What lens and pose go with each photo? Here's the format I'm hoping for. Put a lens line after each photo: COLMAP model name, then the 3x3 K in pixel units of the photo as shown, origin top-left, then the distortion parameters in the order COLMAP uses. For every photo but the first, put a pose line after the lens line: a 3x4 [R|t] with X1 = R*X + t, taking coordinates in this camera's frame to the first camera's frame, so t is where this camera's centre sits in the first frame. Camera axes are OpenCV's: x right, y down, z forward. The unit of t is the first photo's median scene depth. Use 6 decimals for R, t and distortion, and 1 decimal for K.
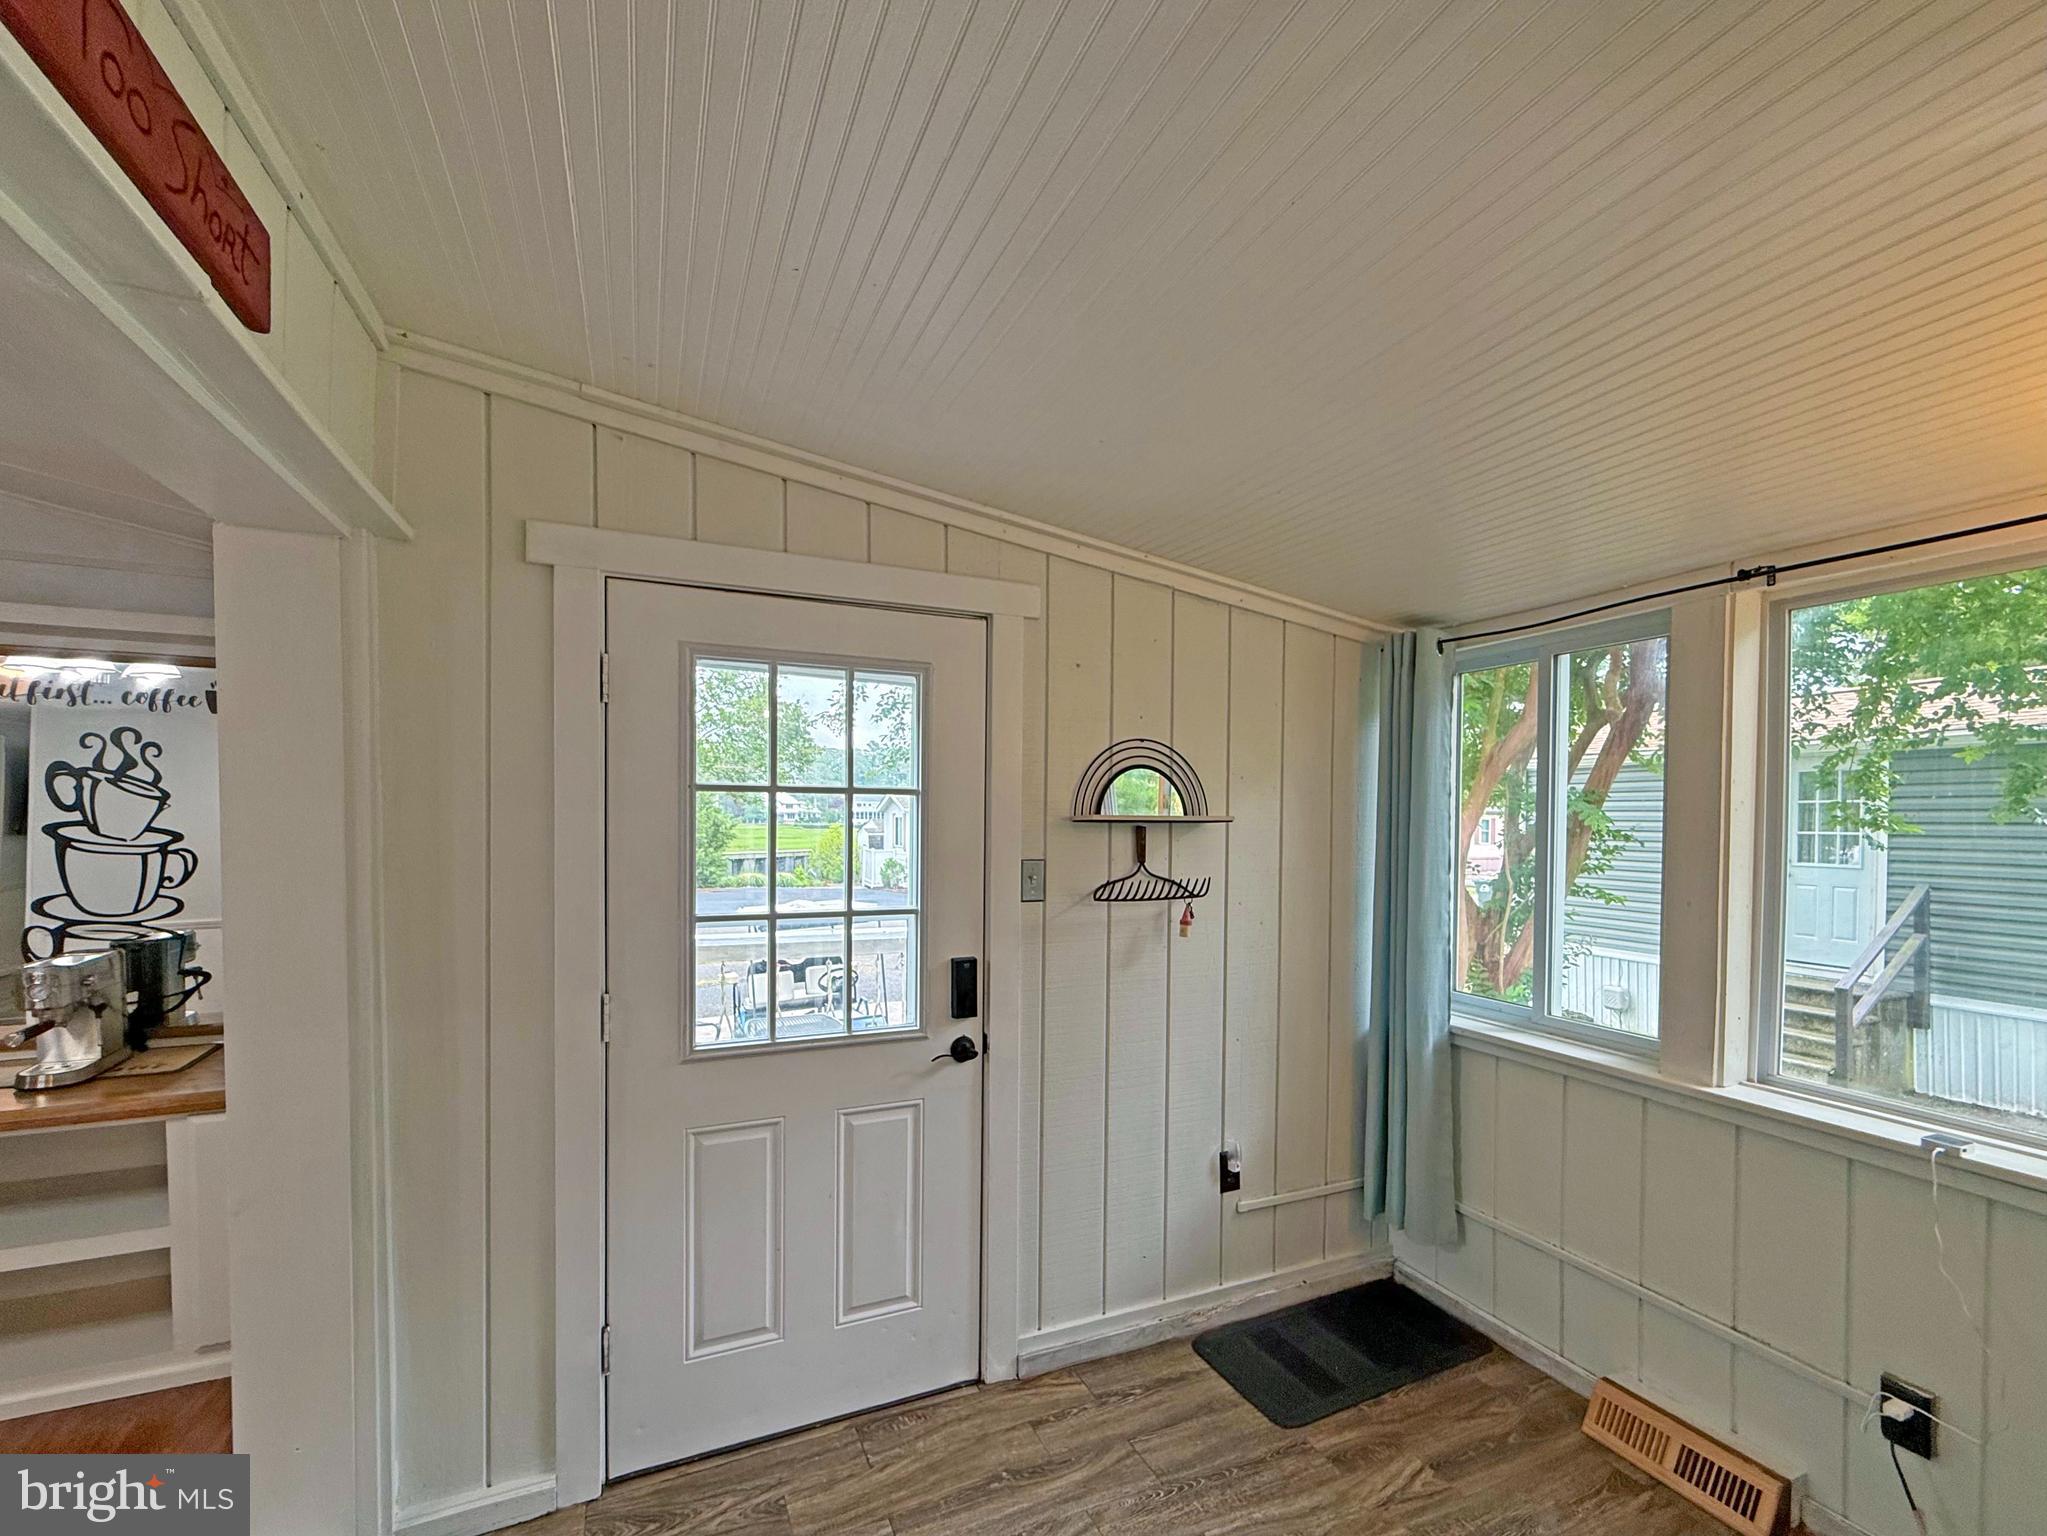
lens RADIAL K [[891.7, 0, 1033.1], [0, 891.7, 839.0], [0, 0, 1]] dist [0.001953, -0.000110]
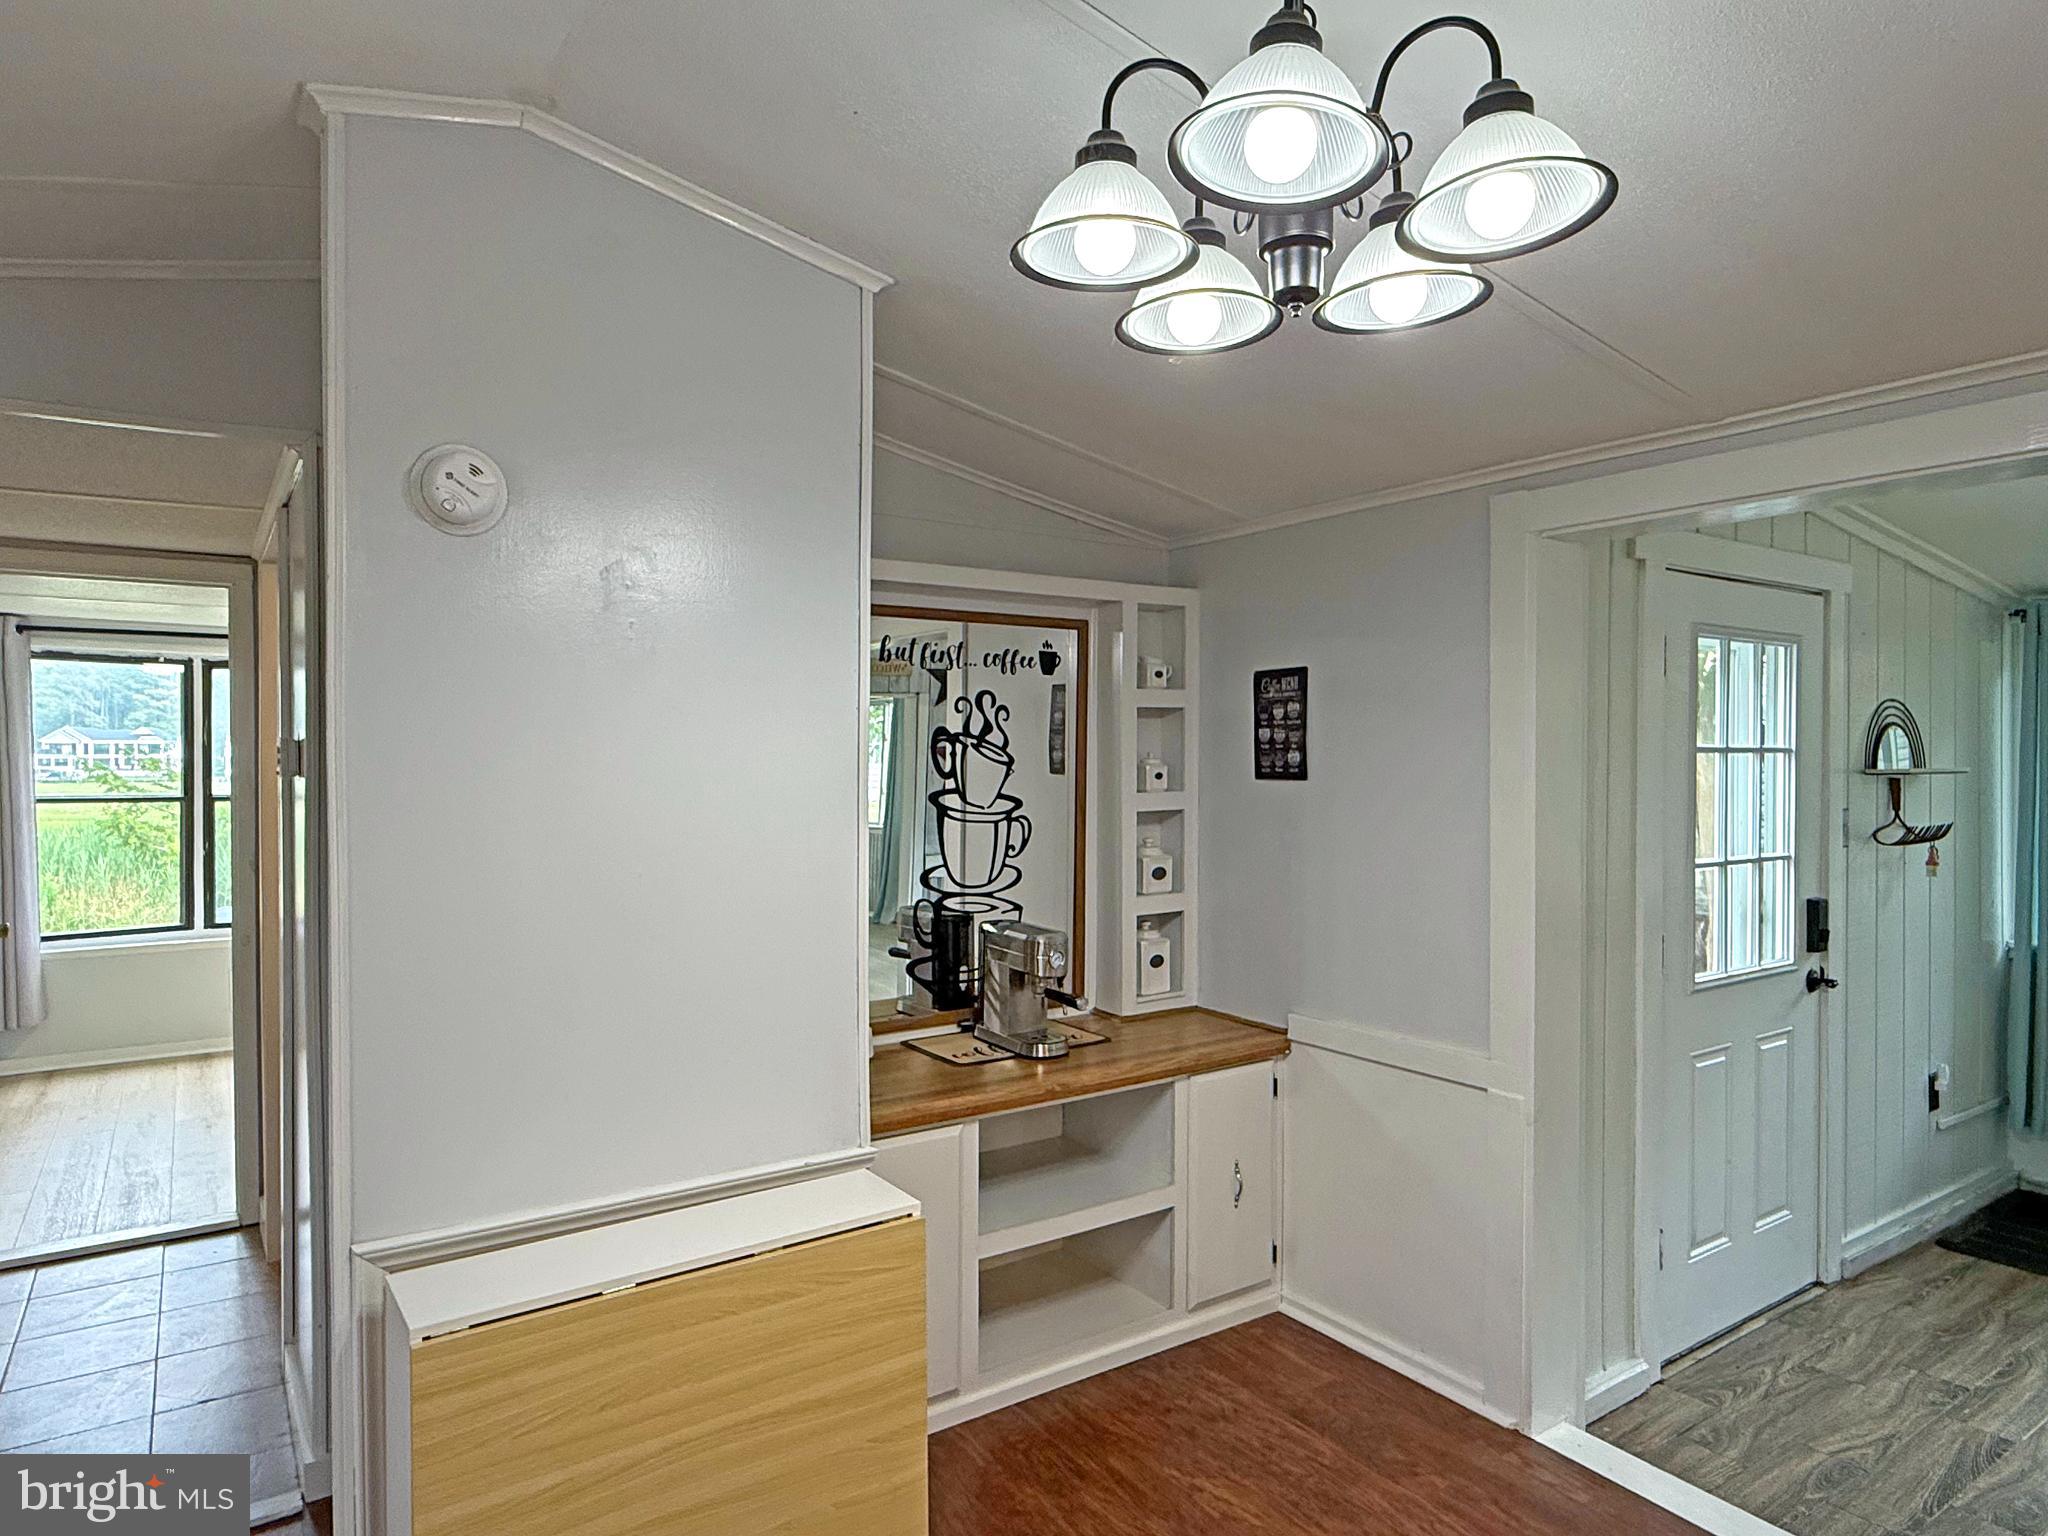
lens RADIAL K [[1266.7, 0, 1012.0], [0, 1266.7, 767.5], [0, 0, 1]] dist [-0.007213, 0.001687]
pose [[0.983920, -0.013537, 0.178098, -1.239478], [0.015882, 0.999805, -0.011745, -0.025653], [-0.177904, 0.014385, 0.983943, -0.347245]]
